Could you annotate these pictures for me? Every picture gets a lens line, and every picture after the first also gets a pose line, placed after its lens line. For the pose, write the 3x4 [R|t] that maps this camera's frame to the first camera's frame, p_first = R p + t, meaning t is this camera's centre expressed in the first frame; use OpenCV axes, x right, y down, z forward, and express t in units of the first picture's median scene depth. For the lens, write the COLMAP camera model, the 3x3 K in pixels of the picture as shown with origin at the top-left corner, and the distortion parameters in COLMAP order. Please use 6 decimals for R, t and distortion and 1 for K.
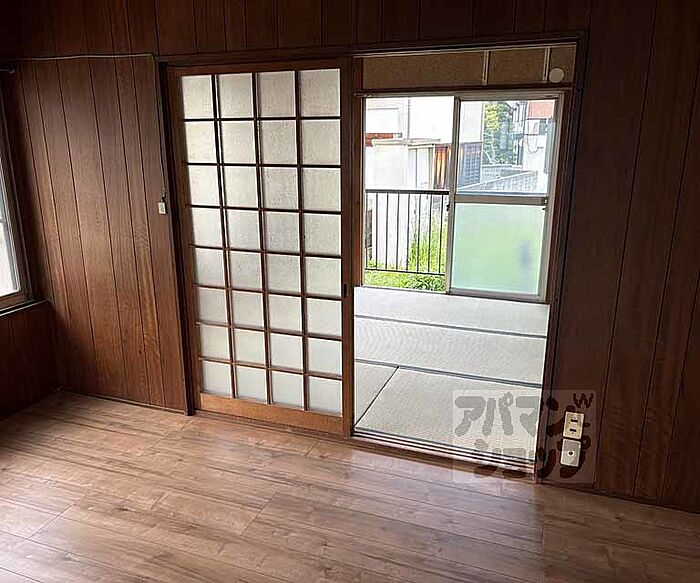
lens RADIAL K [[591.1, 0, 350.0], [0, 591.1, 291.5], [0, 0, 1]] dist [0.000320, -0.010213]
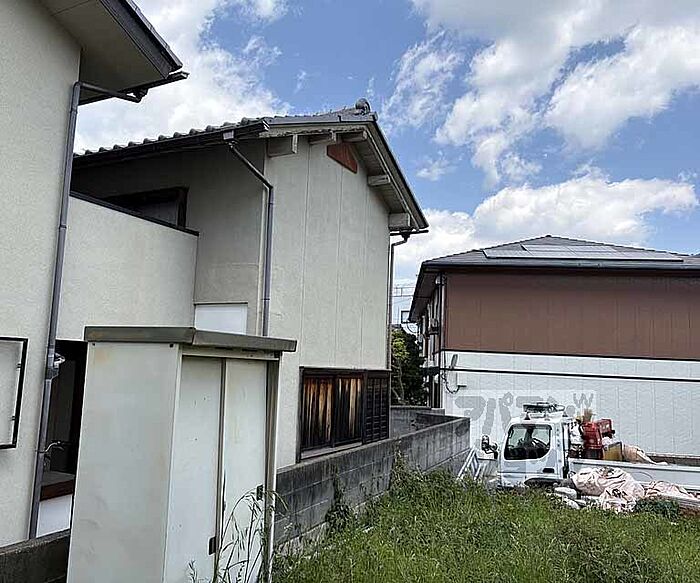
lens RADIAL K [[591.1, 0, 350.0], [0, 591.1, 291.5], [0, 0, 1]] dist [0.000320, -0.010213]
pose [[0.986591, 0.074905, 0.145007, 0.060218], [-0.014125, 0.924317, -0.381364, -0.064444], [-0.162598, 0.374203, 0.912981, 0.288208]]
